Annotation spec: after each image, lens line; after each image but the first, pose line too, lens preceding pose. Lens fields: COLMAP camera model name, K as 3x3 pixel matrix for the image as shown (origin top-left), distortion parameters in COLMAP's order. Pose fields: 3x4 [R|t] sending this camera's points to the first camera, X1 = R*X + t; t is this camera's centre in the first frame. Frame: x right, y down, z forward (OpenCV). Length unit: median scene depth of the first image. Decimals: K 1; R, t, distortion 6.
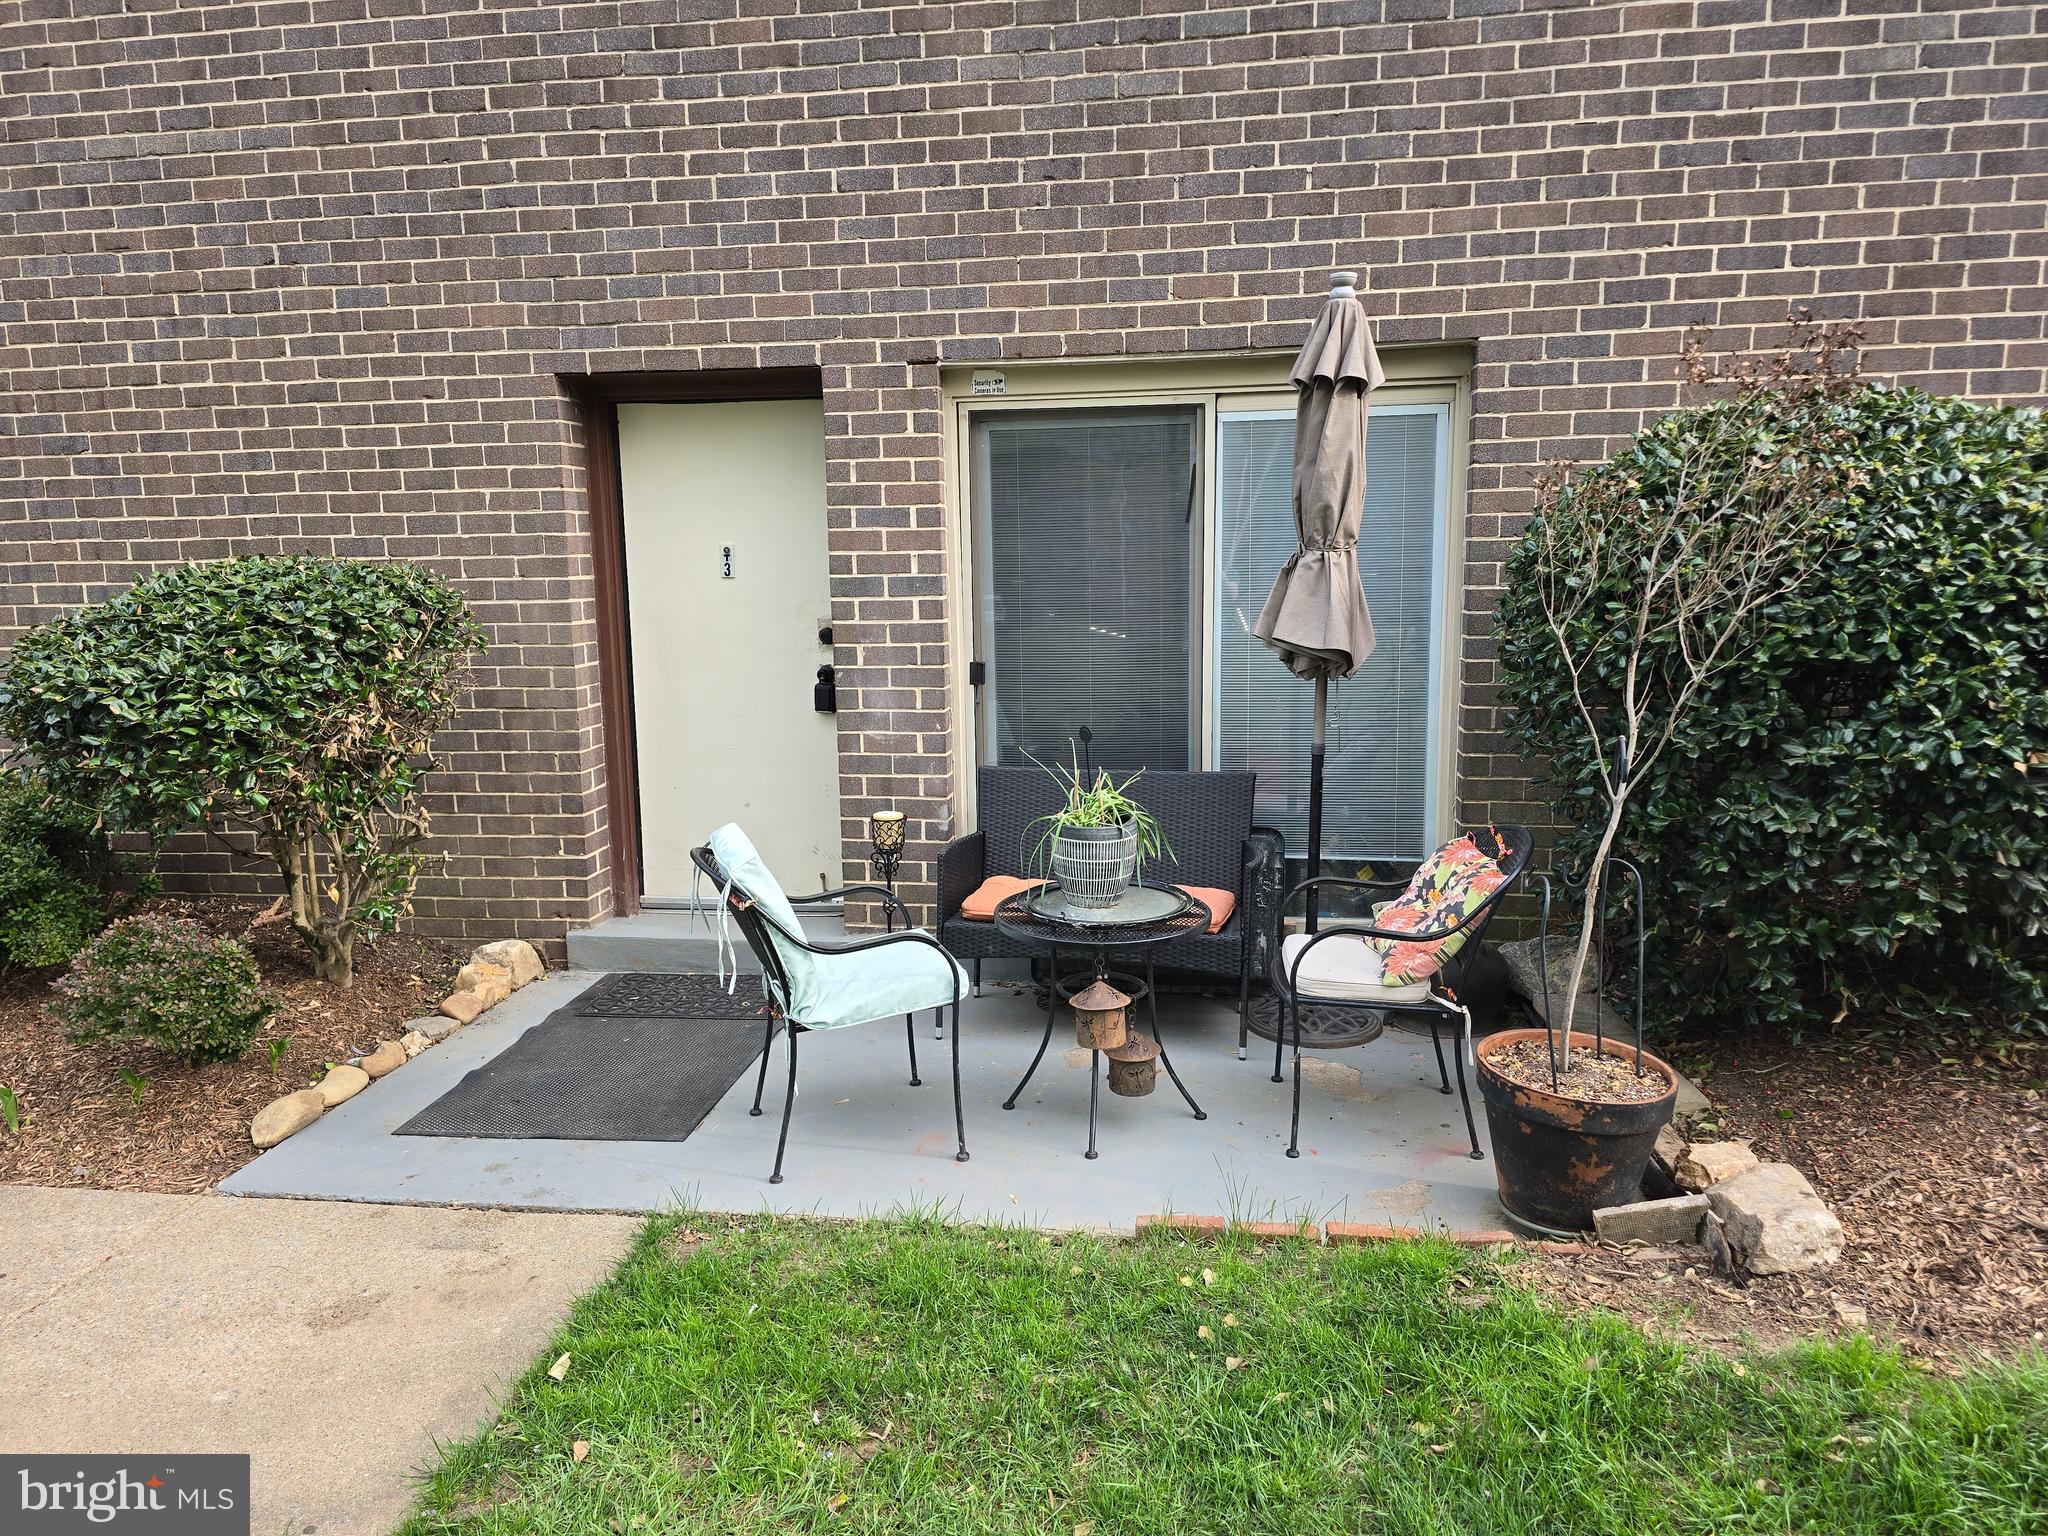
lens RADIAL K [[1406.4, 0, 1030.5], [0, 1406.4, 777.2], [0, 0, 1]] dist [0.066605, -0.060375]
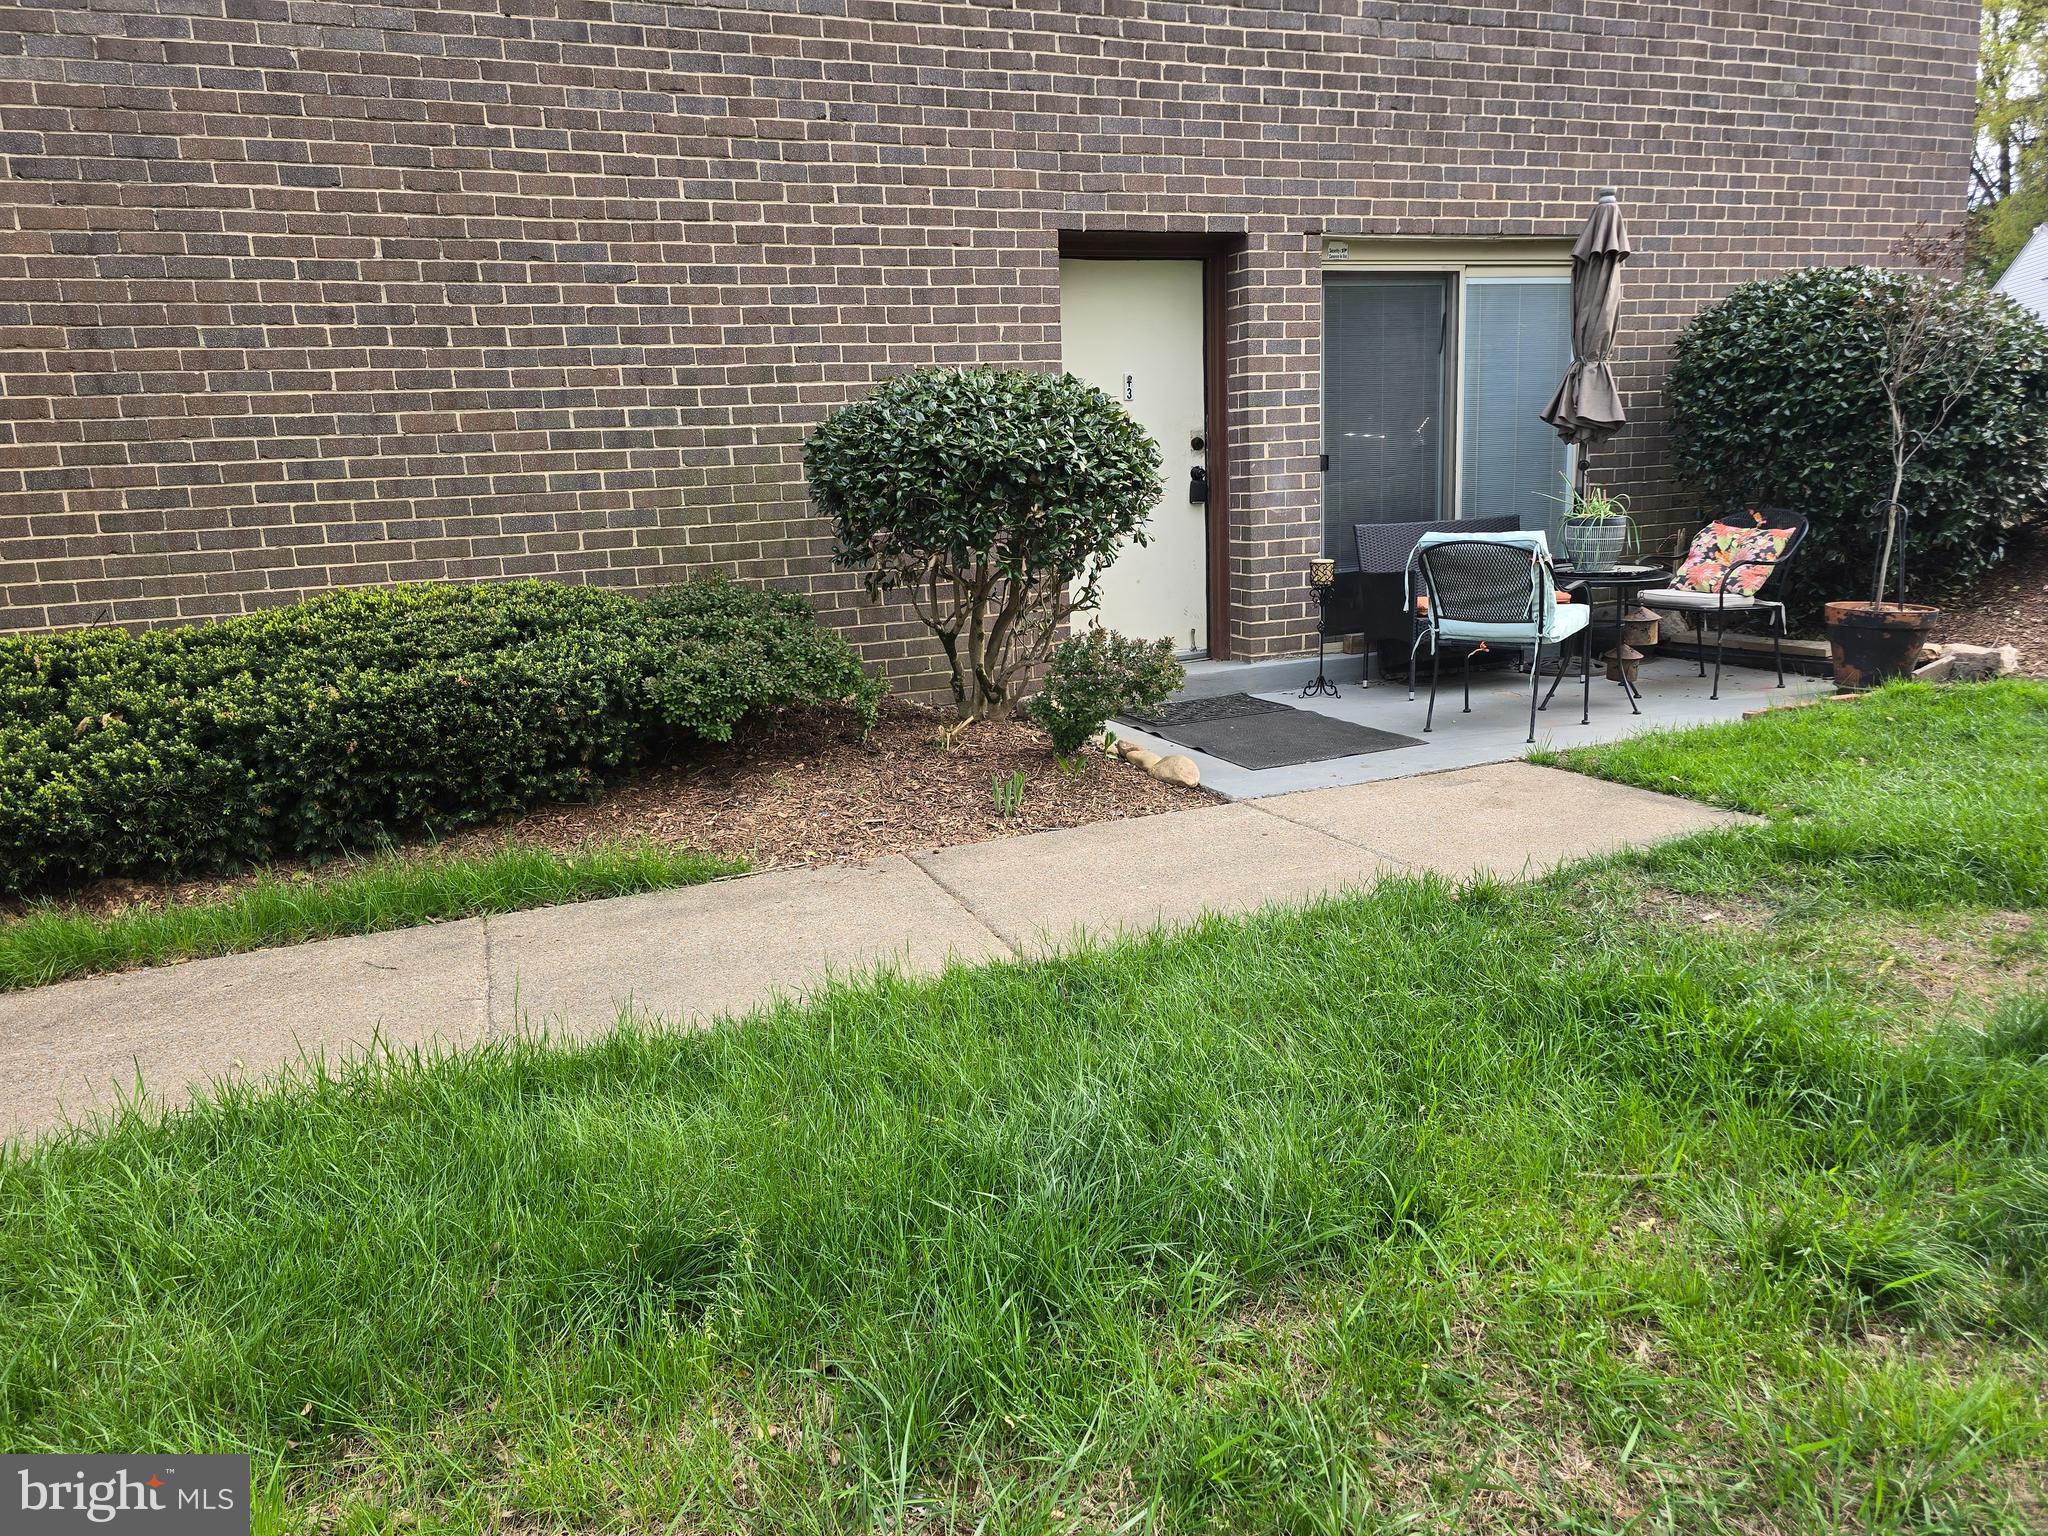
lens RADIAL K [[1406.4, 0, 1022.7], [0, 1406.4, 769.1], [0, 0, 1]] dist [0.066605, -0.060375]
pose [[0.860262, -0.127290, 0.493708, -1.075388], [0.114005, 0.991840, 0.057072, 0.117835], [-0.496944, 0.007188, 0.867753, -0.071391]]
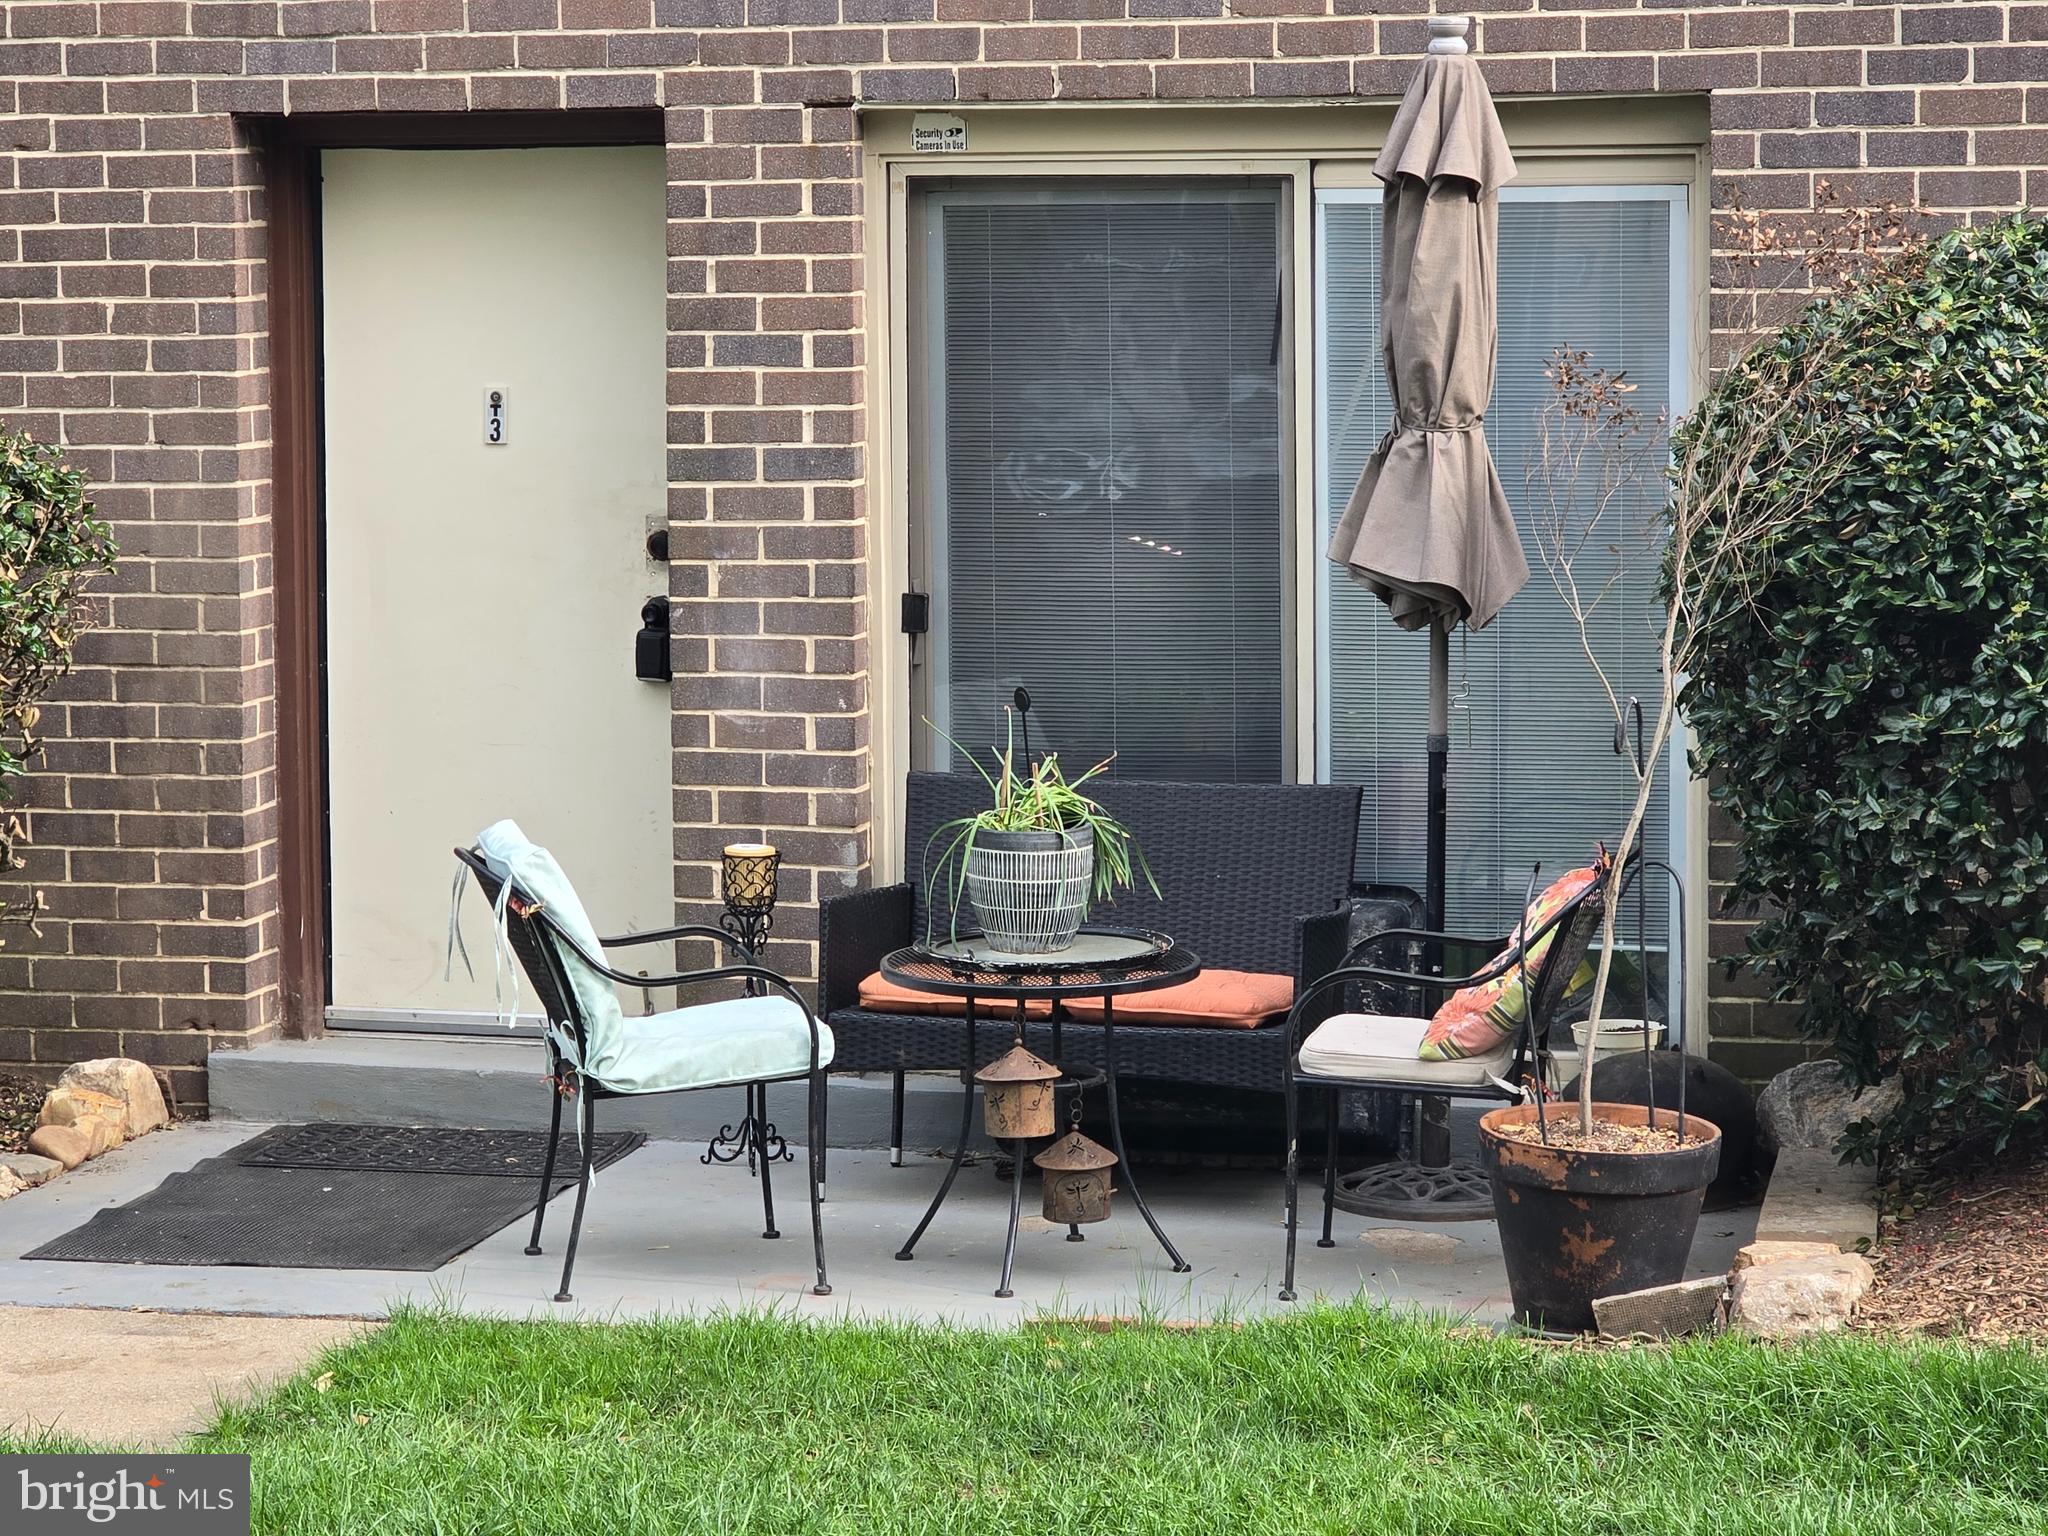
lens RADIAL K [[5535.9, 0, 1035.6], [0, 5535.9, 760.1], [0, 0, 1]] dist [-0.157987, 0.000000]
pose [[0.995905, 0.017585, -0.088674, 0.226030], [-0.022558, 0.998210, -0.055390, 0.116615], [0.087541, 0.057163, 0.994519, -1.326731]]
